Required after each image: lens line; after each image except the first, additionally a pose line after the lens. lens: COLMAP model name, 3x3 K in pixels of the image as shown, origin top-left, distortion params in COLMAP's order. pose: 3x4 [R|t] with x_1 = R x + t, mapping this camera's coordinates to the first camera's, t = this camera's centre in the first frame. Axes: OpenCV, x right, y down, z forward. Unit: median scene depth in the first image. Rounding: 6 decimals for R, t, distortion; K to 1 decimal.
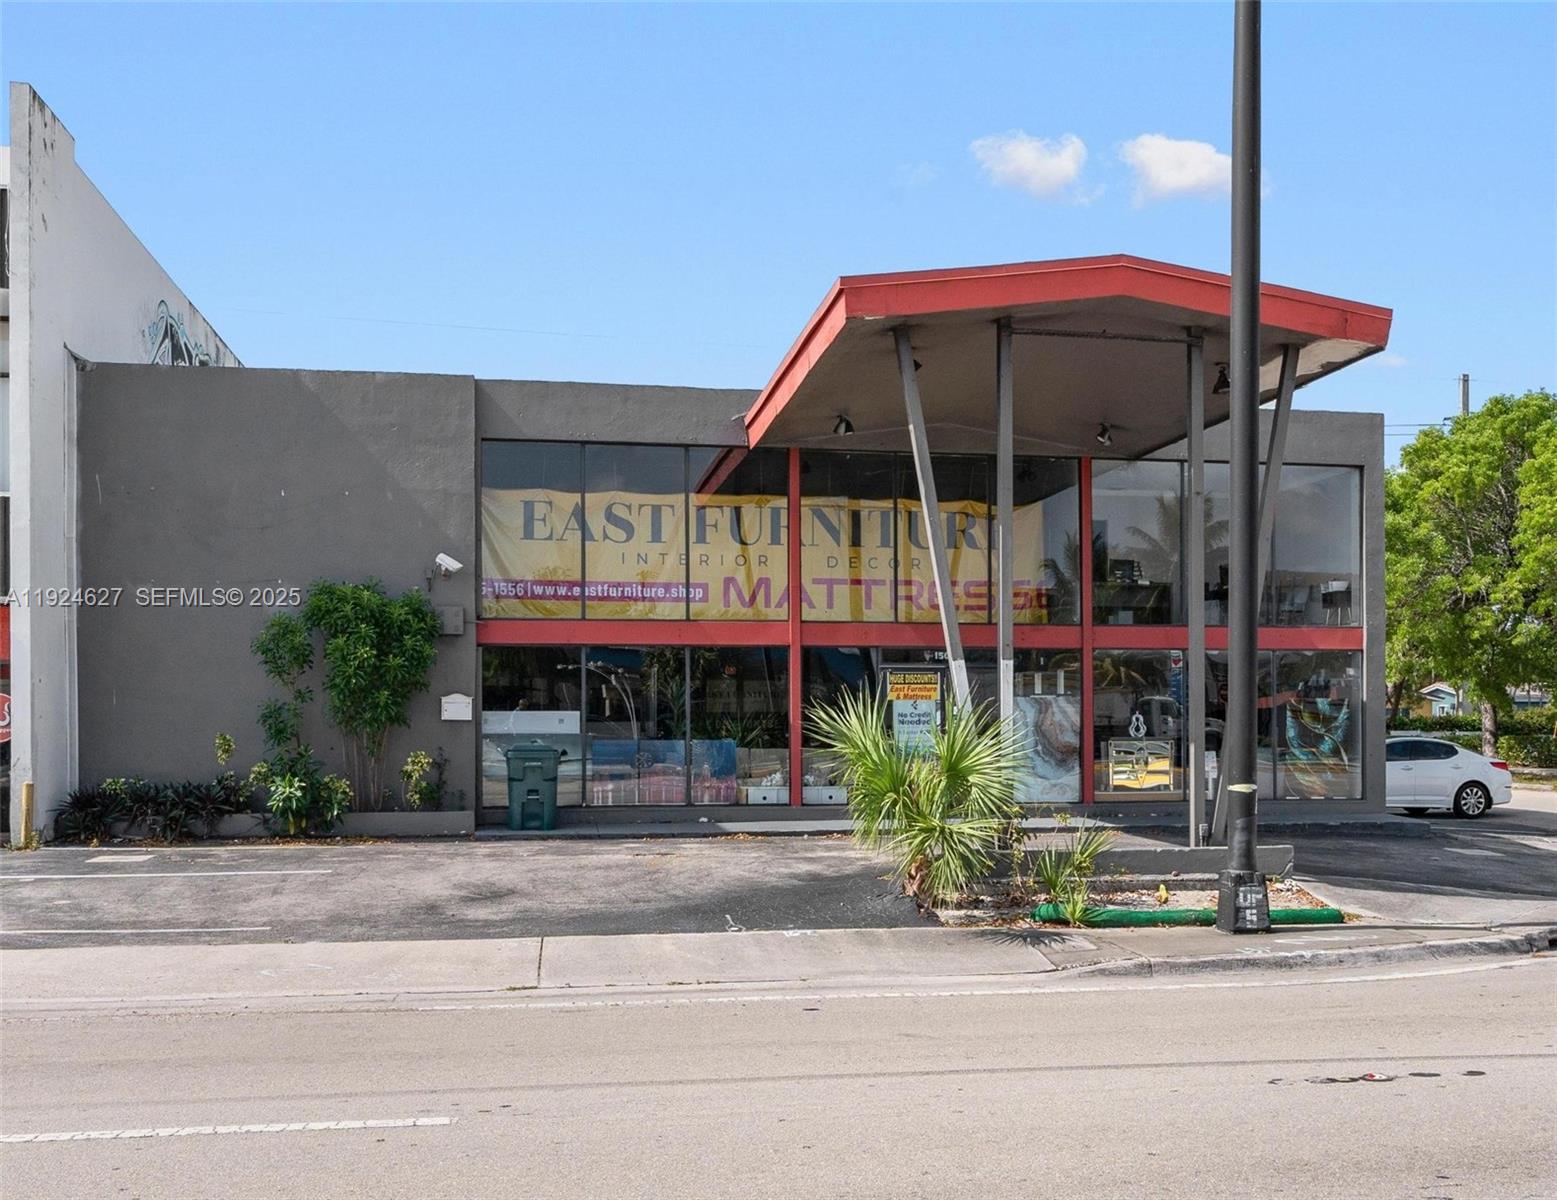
lens RADIAL K [[1606.2, 0, 832.7], [0, 1606.2, 720.5], [0, 0, 1]] dist [0.007113, -0.019463]
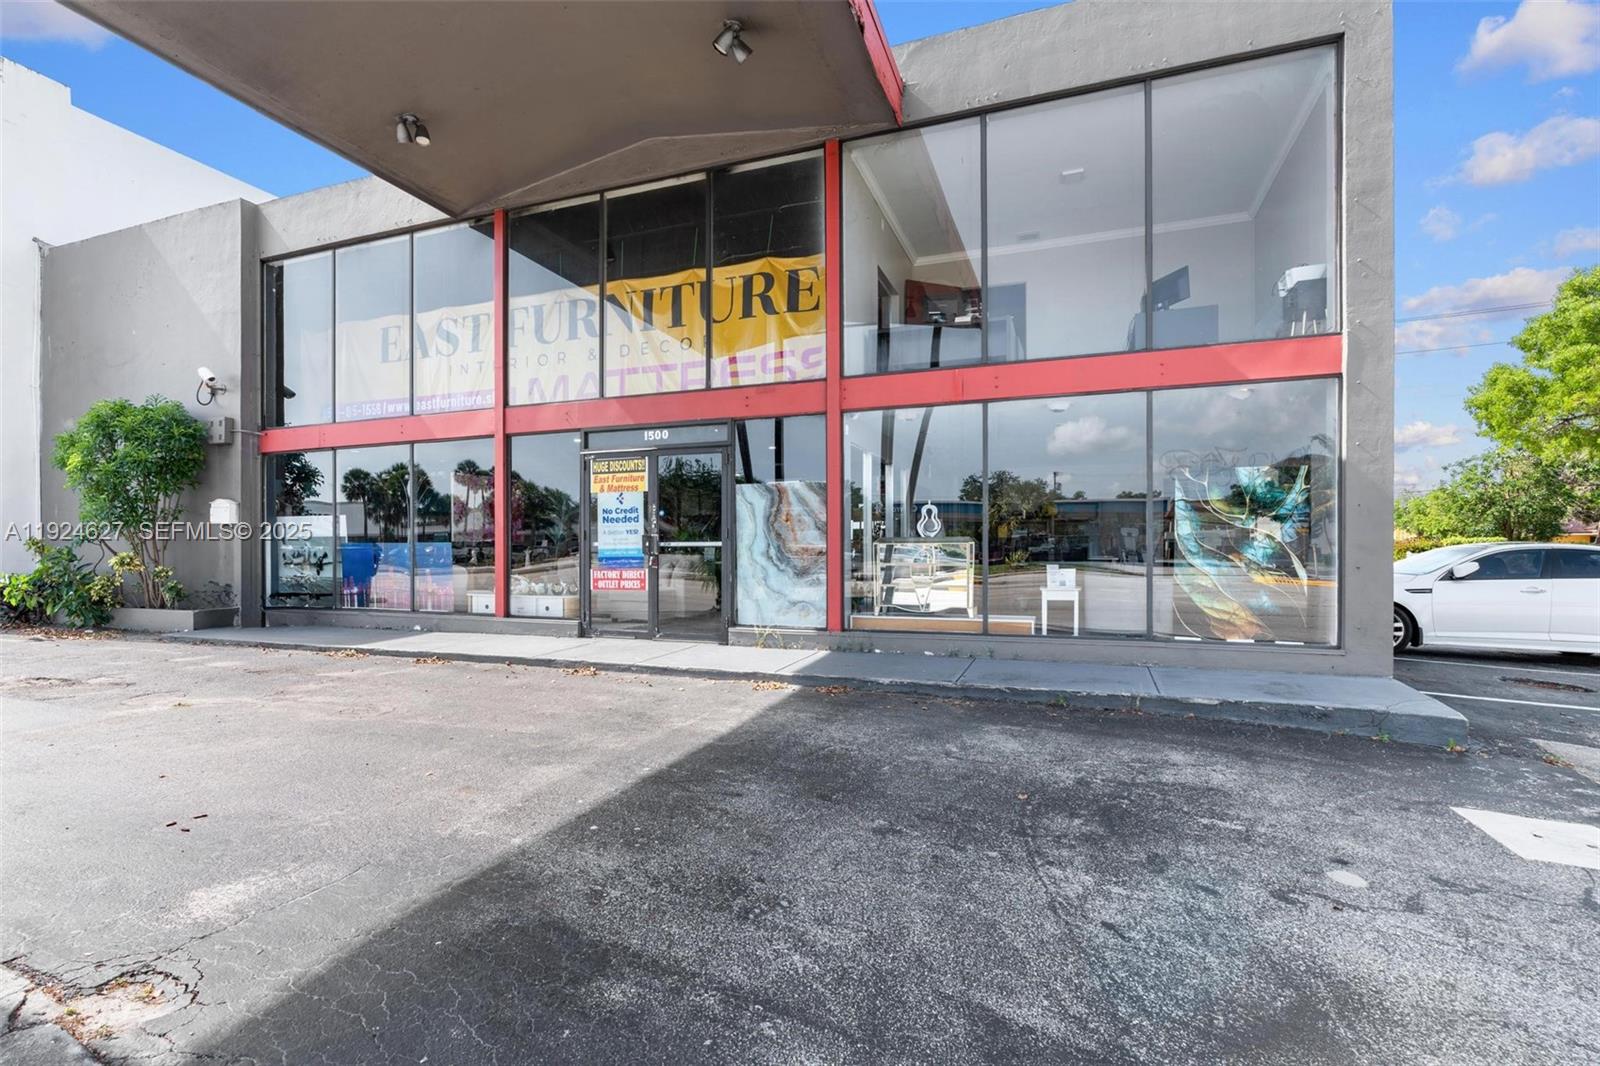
lens RADIAL K [[749.2, 0, 783.5], [0, 749.2, 550.9], [0, 0, 1]] dist [-0.000939, 0.000798]
pose [[0.848081, 0.000582, -0.529866, 0.321410], [0.000612, 0.999998, 0.002077, 0.015906], [0.529866, -0.002086, 0.848079, 0.723636]]
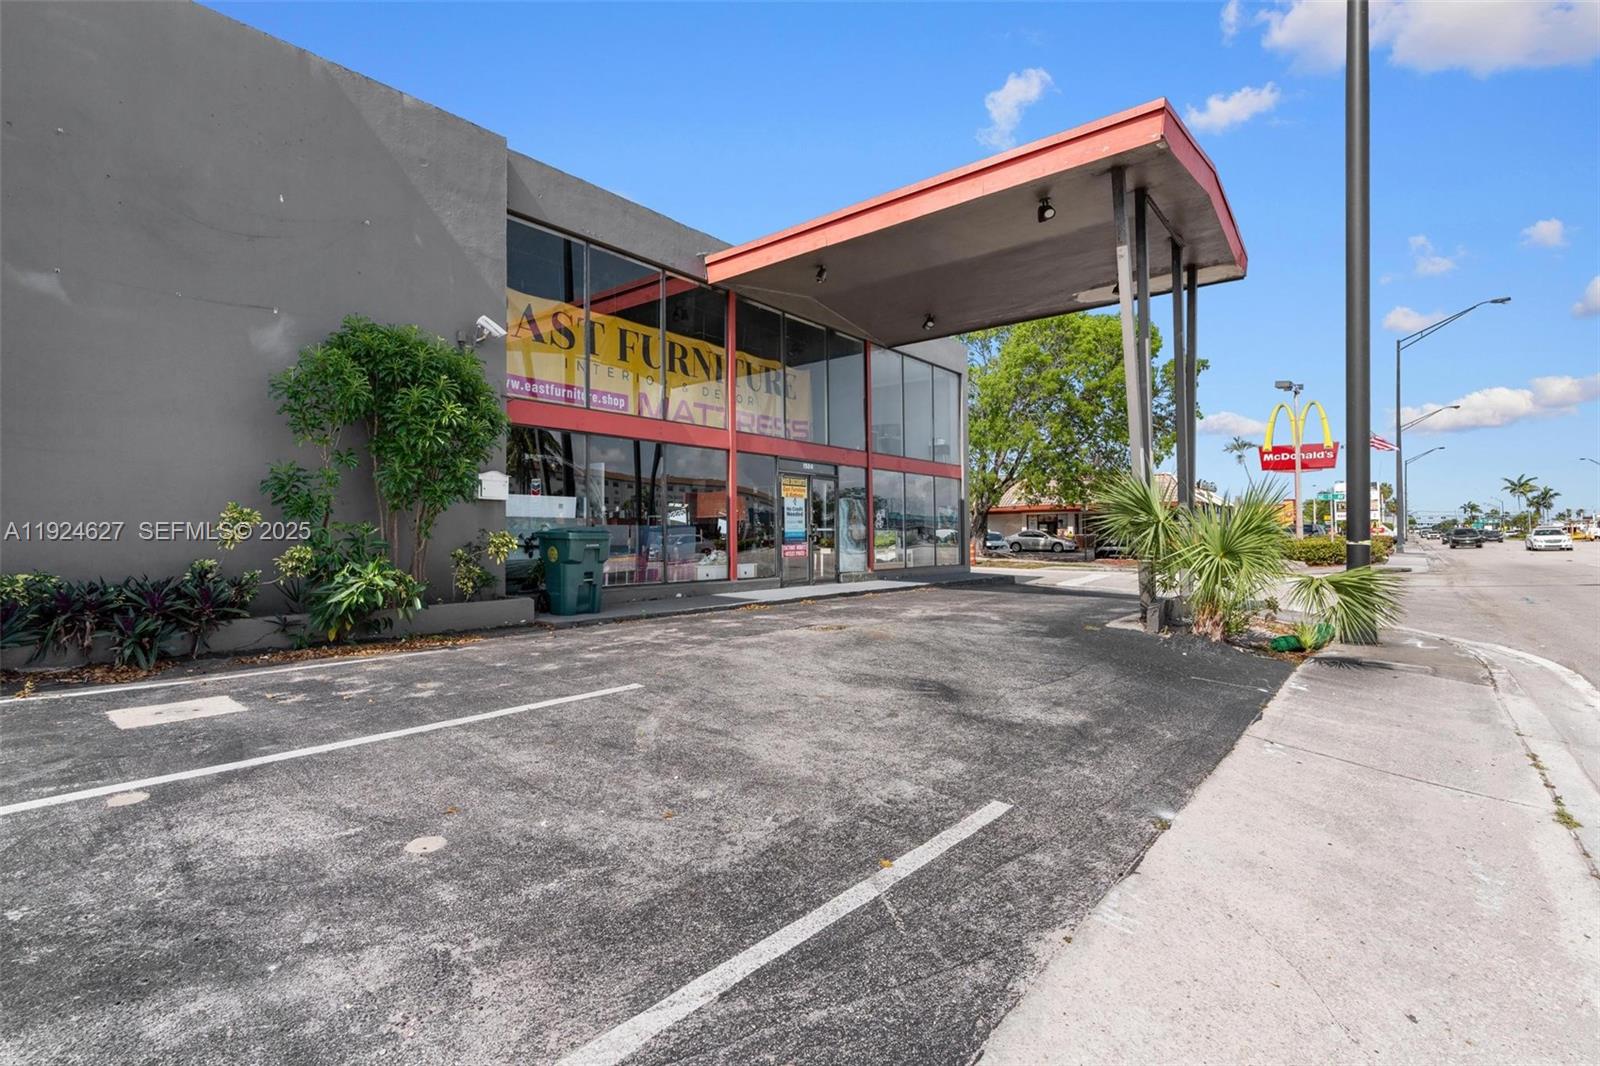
lens RADIAL K [[754.1, 0, 797.9], [0, 754.1, 519.4], [0, 0, 1]] dist [-0.000196, 0.003505]
pose [[0.761805, 0.012239, 0.647691, -0.354635], [0.005704, 0.999656, -0.025599, 0.021295], [-0.647782, 0.023196, 0.761473, 0.520100]]
